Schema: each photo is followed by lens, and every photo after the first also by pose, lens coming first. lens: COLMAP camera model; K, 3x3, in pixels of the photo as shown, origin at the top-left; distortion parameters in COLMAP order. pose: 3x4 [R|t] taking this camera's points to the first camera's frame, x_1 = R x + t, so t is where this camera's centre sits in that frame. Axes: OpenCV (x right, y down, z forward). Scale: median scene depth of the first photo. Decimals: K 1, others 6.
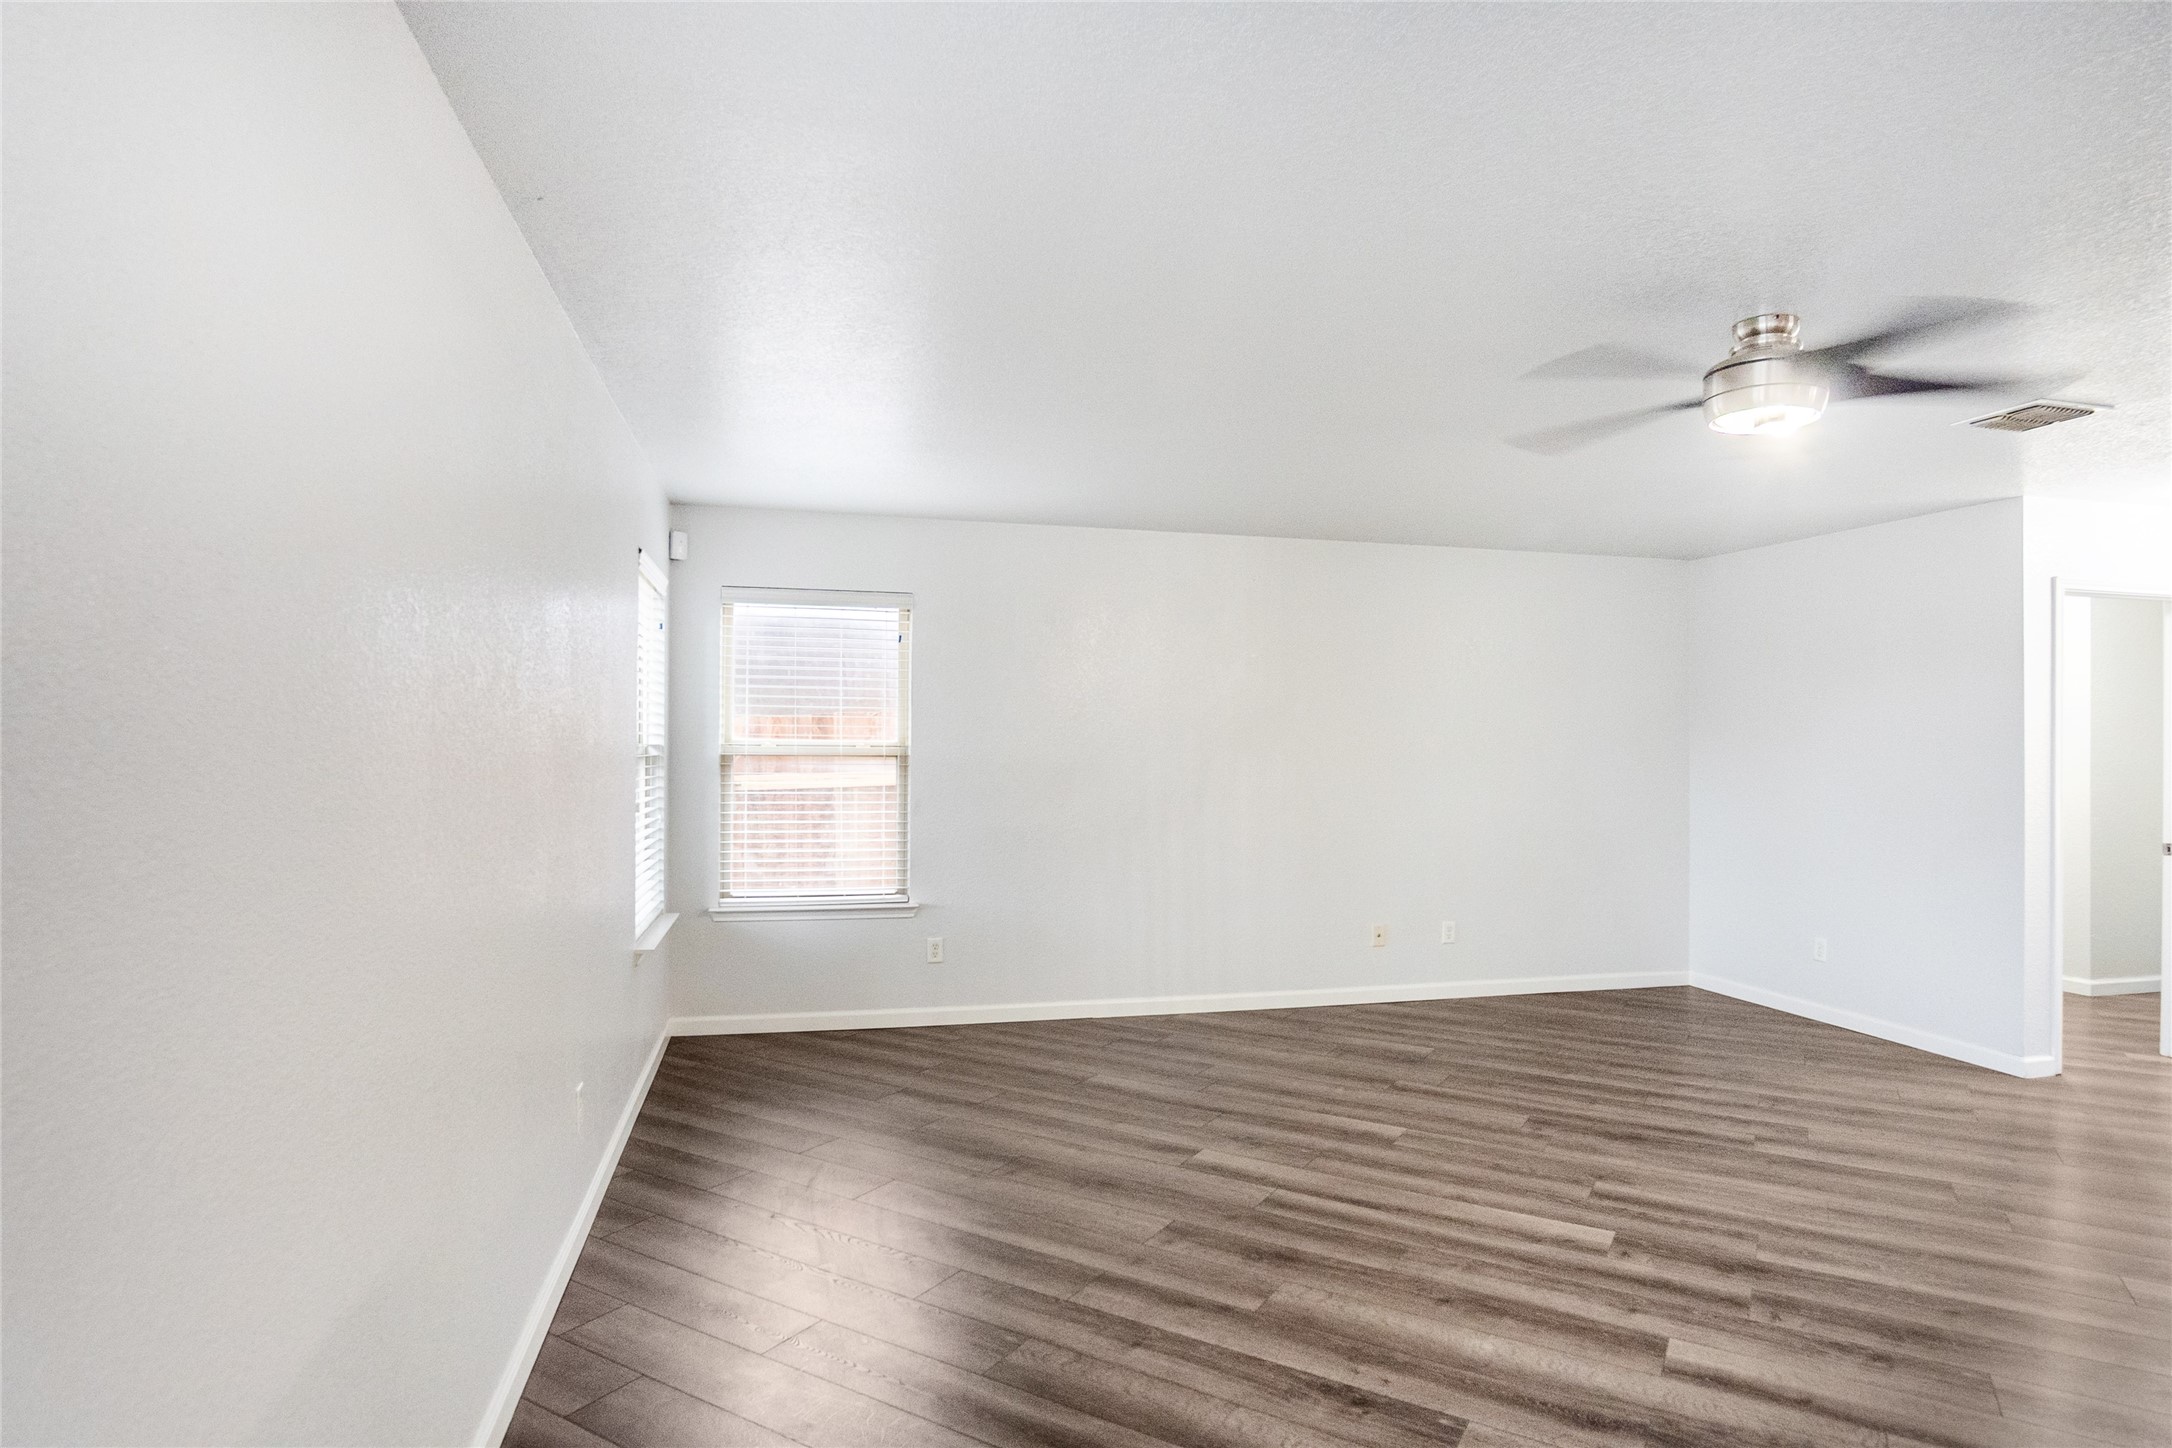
lens RADIAL K [[1201.5, 0, 1115.5], [0, 1201.5, 729.3], [0, 0, 1]] dist [-0.002352, 0.000633]
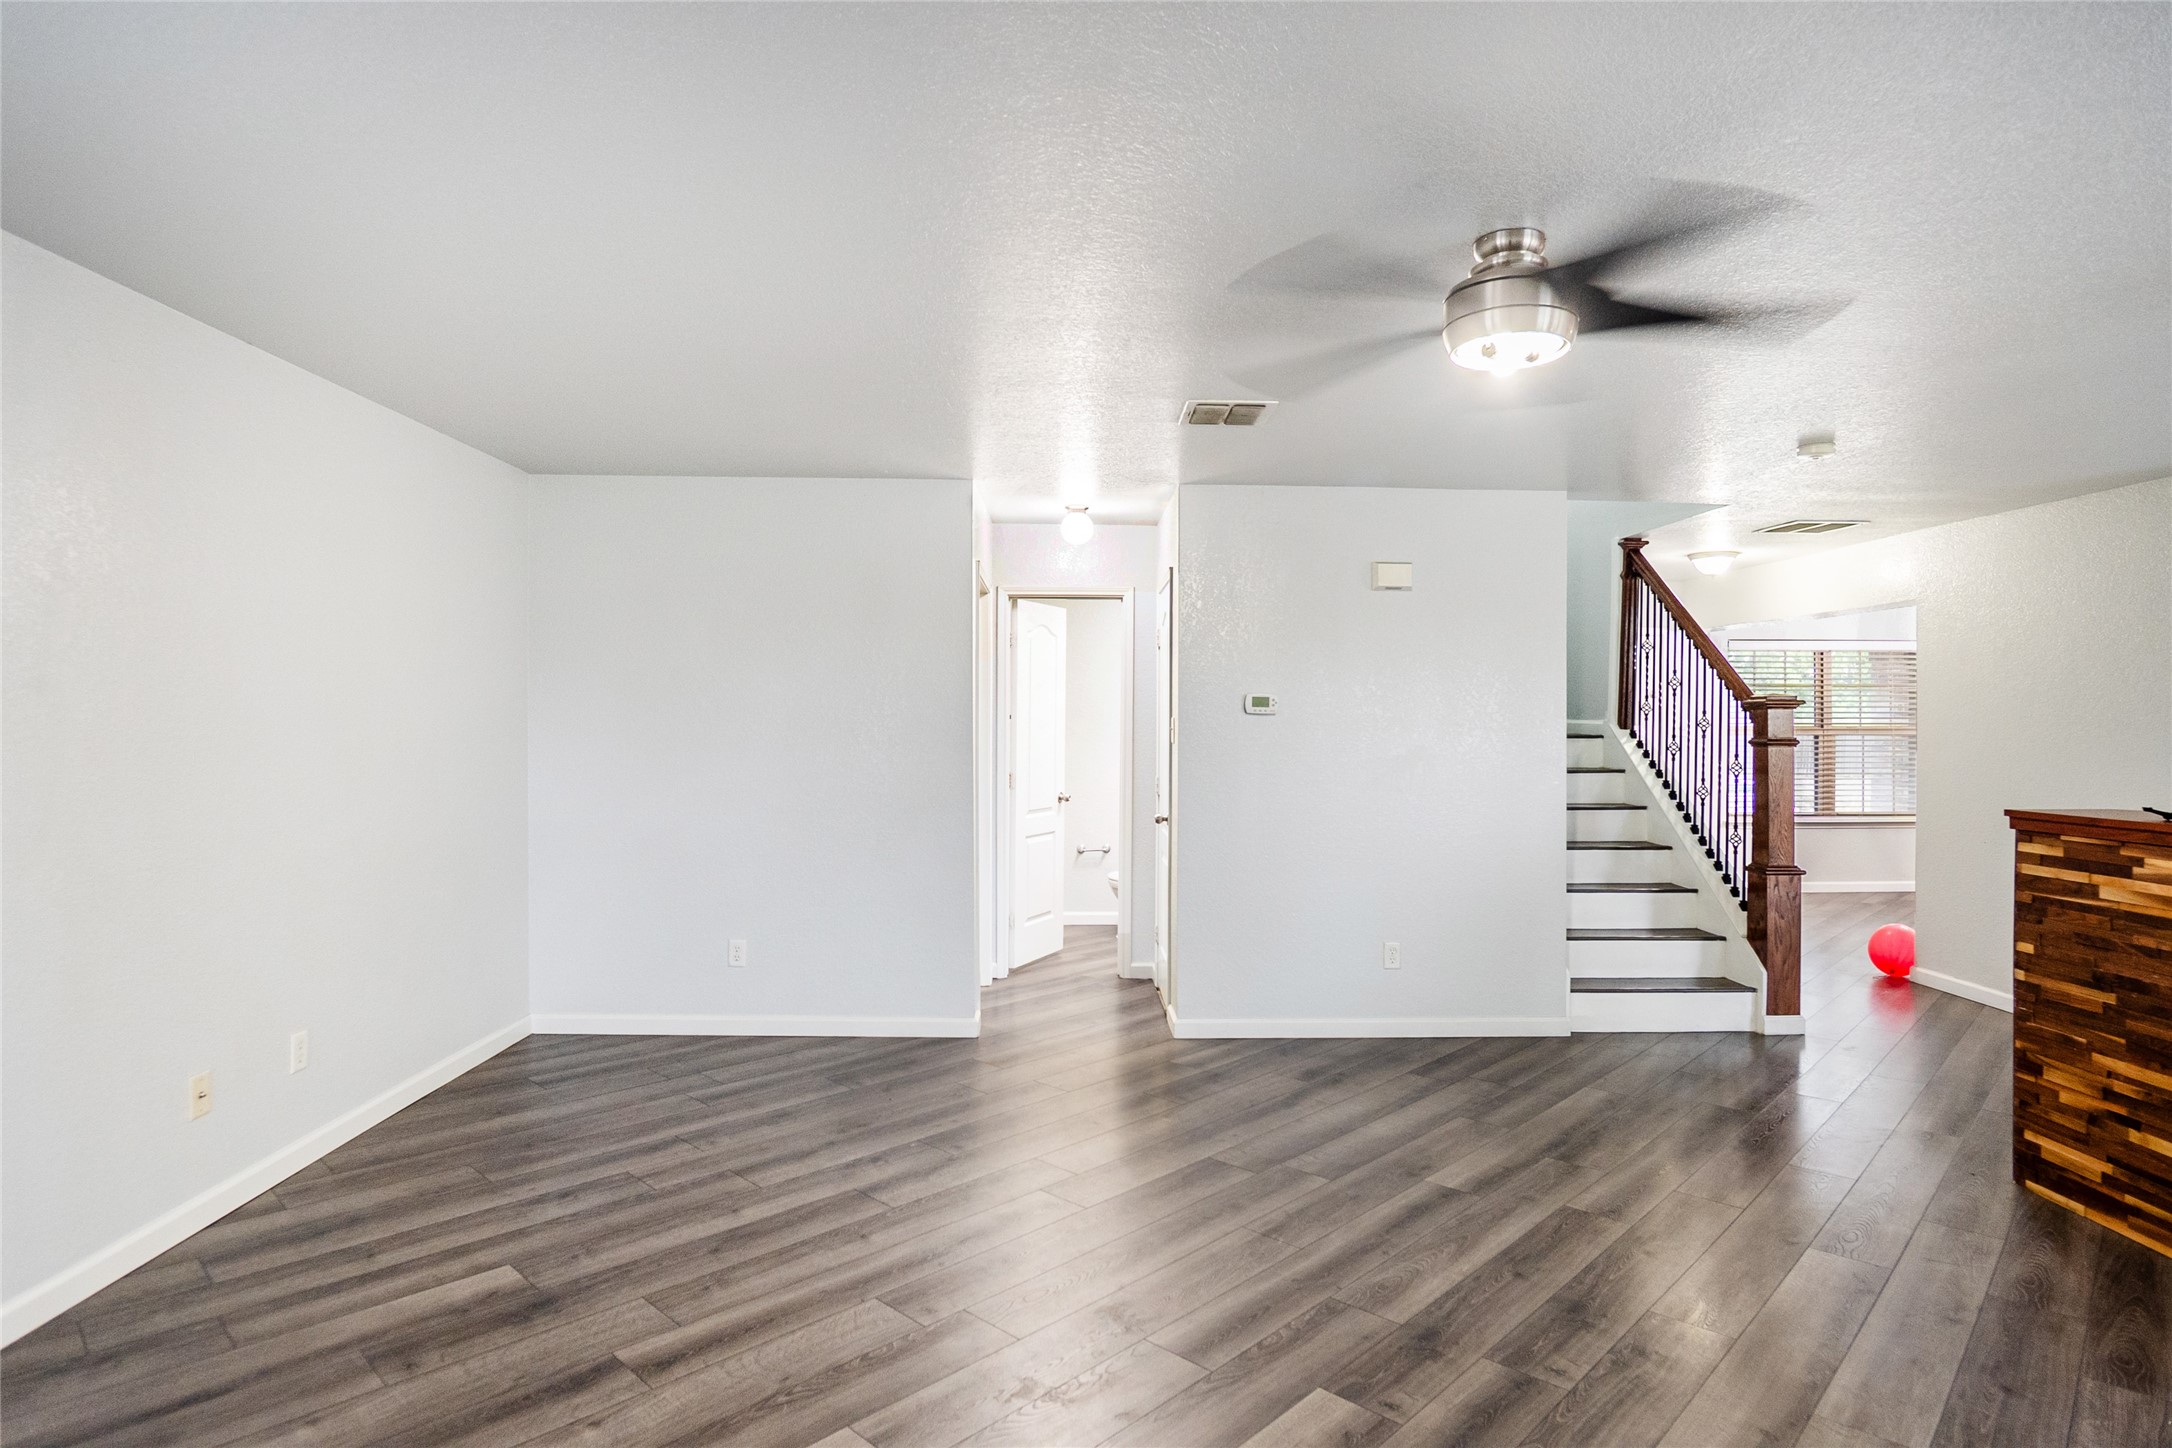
lens RADIAL K [[1179.6, 0, 1063.1], [0, 1179.6, 715.2], [0, 0, 1]] dist [-0.024267, 0.001511]
pose [[0.239353, -0.000948, 0.970932, -0.237341], [-0.011638, 0.999925, 0.003846, 0.008413], [-0.970863, -0.012221, 0.239324, 0.762251]]
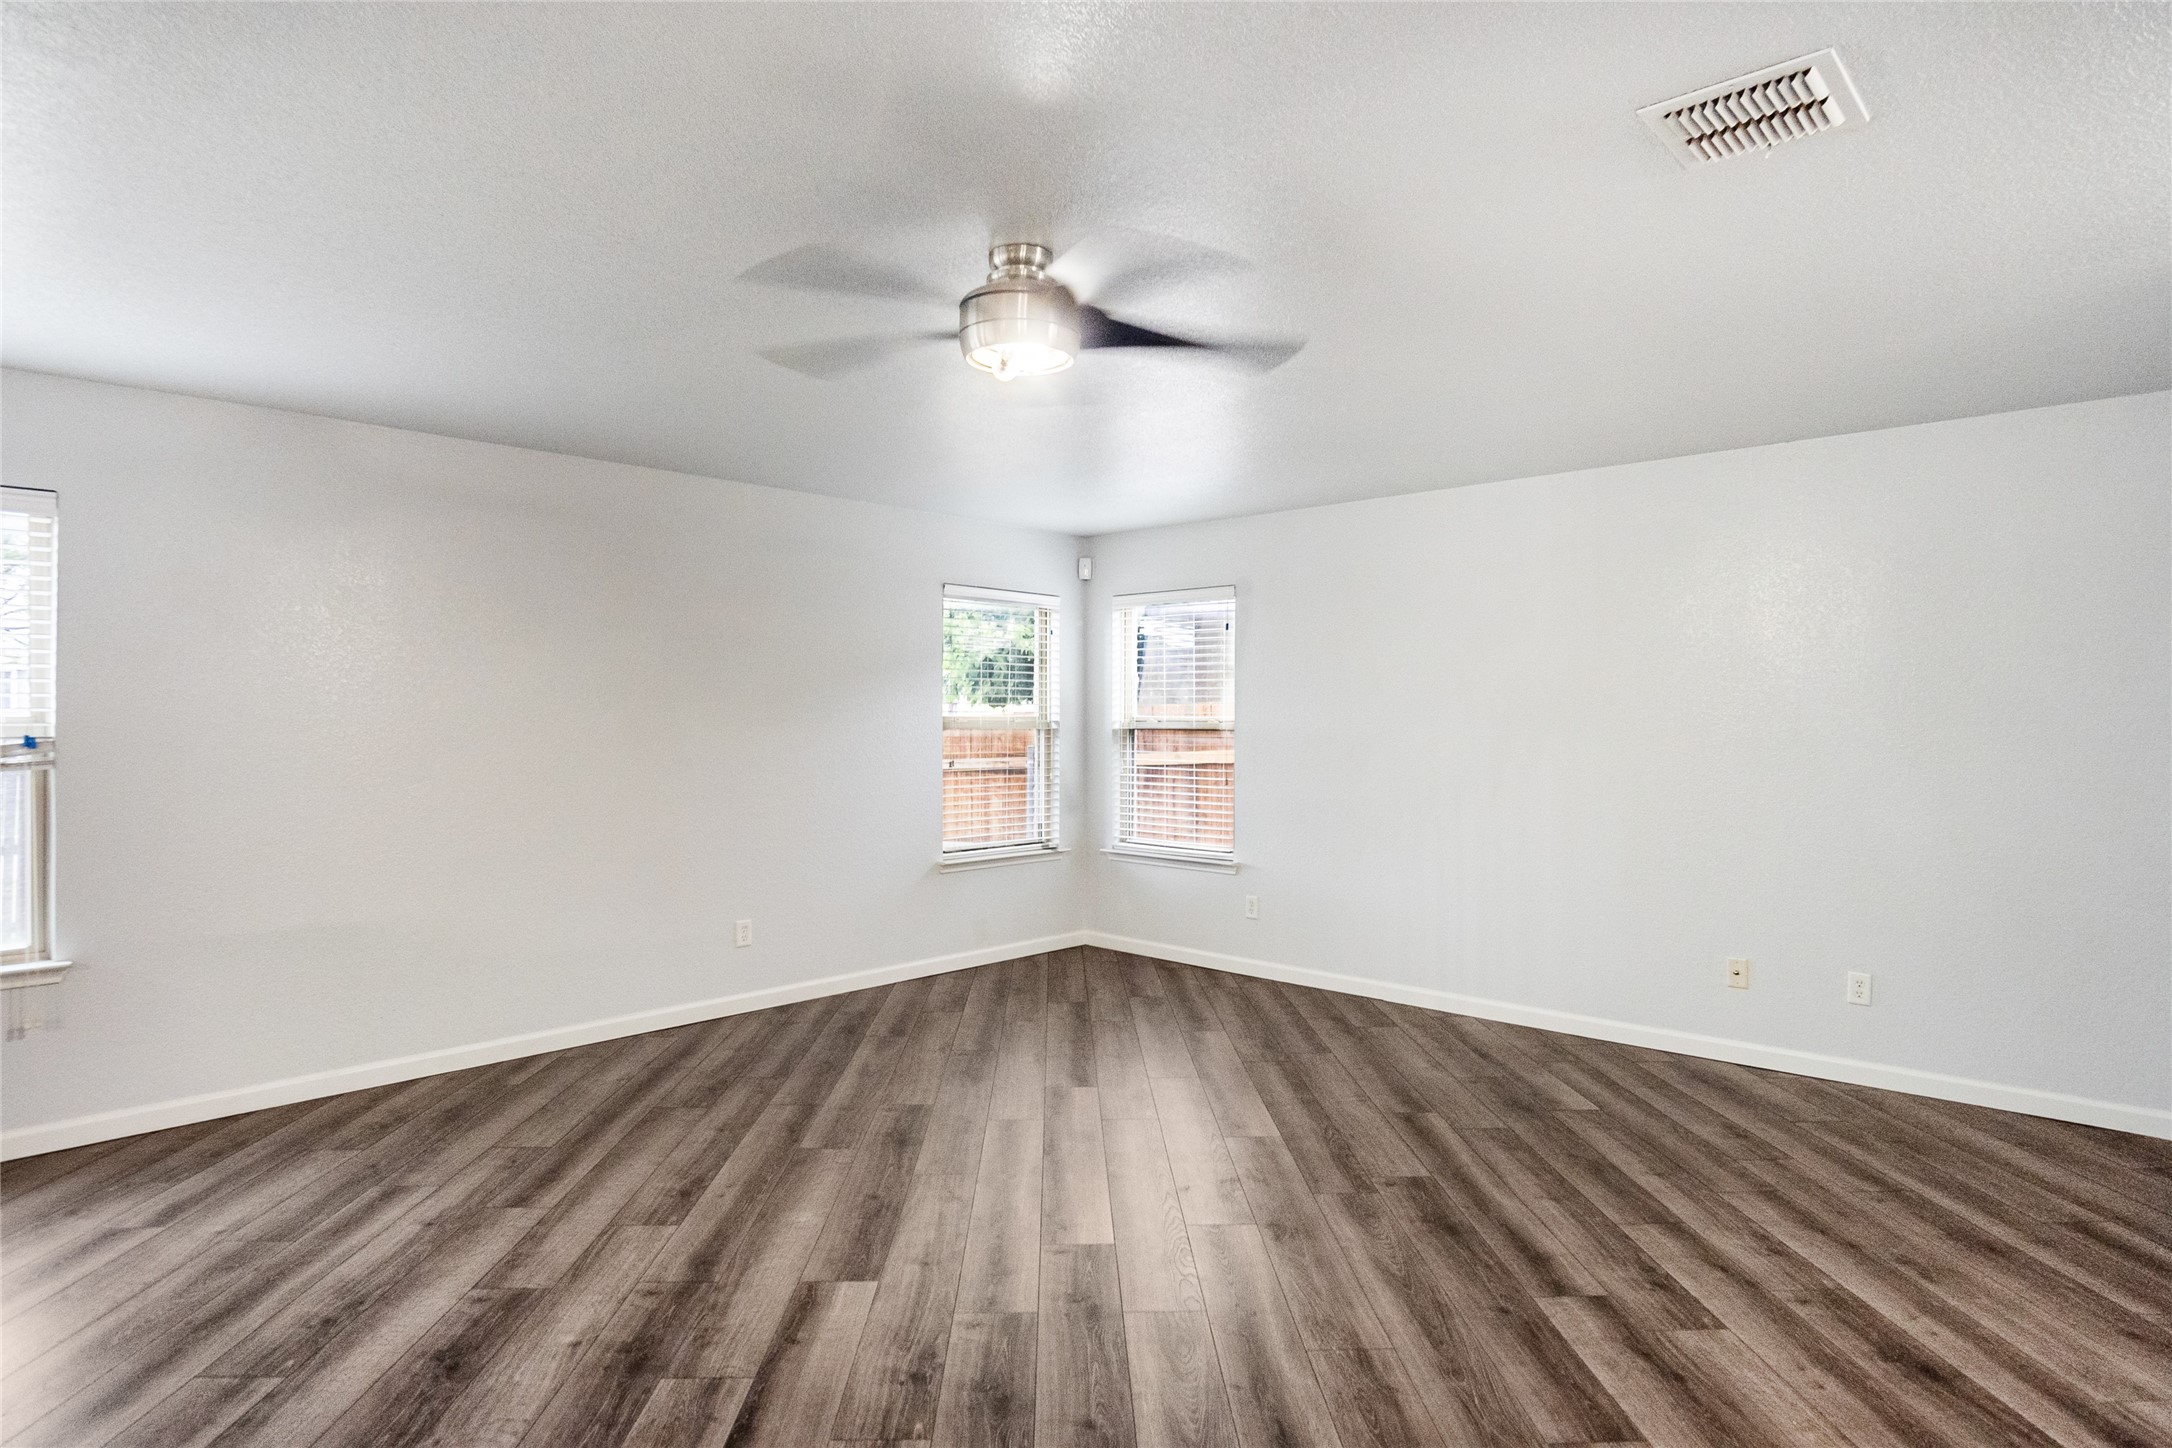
lens RADIAL K [[1179.6, 0, 1063.1], [0, 1179.6, 715.2], [0, 0, 1]] dist [-0.024267, 0.001511]
pose [[0.506139, -0.013596, -0.862345, 0.896244], [0.008848, 0.999905, -0.010572, 0.025120], [0.862407, -0.002279, 0.506211, 0.404329]]
